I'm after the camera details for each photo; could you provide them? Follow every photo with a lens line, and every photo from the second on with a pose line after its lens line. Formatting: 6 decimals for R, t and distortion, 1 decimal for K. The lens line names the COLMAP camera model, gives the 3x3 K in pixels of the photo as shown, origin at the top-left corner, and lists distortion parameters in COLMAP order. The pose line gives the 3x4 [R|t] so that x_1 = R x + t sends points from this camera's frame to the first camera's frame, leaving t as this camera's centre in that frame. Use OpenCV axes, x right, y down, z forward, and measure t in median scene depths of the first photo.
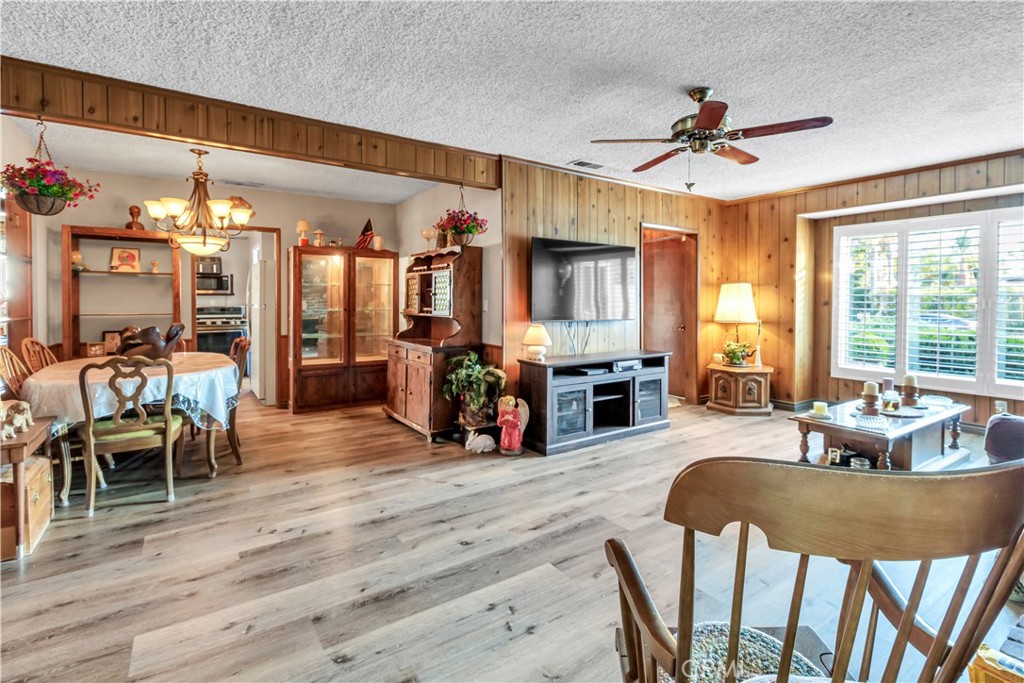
lens RADIAL K [[453.2, 0, 513.7], [0, 453.2, 330.7], [0, 0, 1]] dist [0.002671, 0.000101]
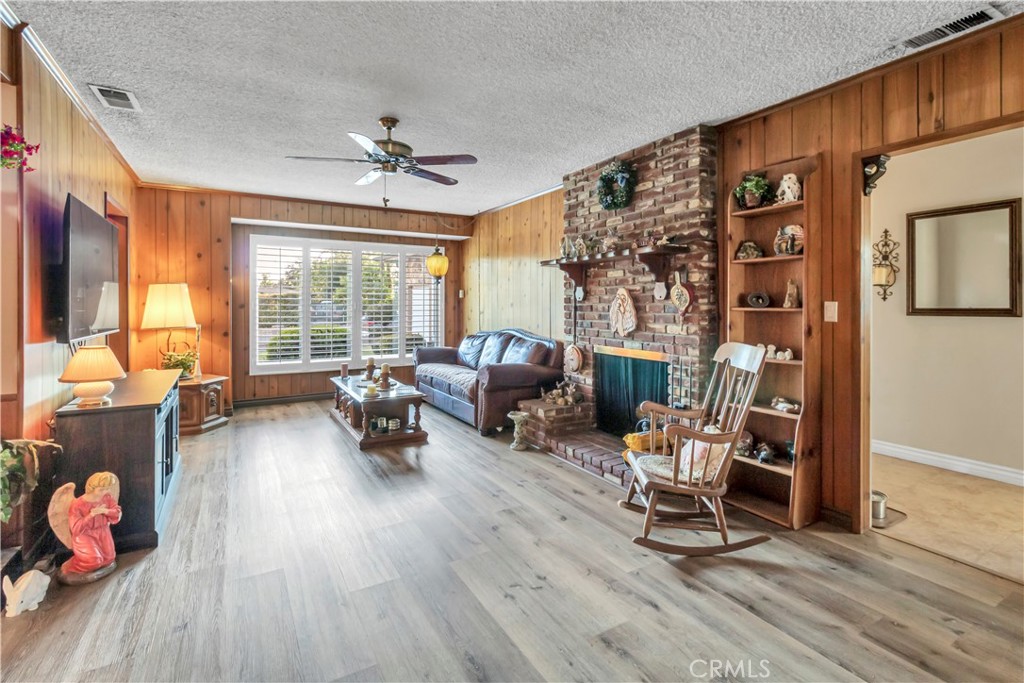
lens RADIAL K [[483.0, 0, 515.9], [0, 483.0, 340.4], [0, 0, 1]] dist [0.002619, -0.000540]
pose [[0.100271, -0.078153, 0.991886, -0.372380], [0.065400, 0.995272, 0.071808, -0.021393], [-0.992808, 0.057669, 0.104909, 0.277611]]
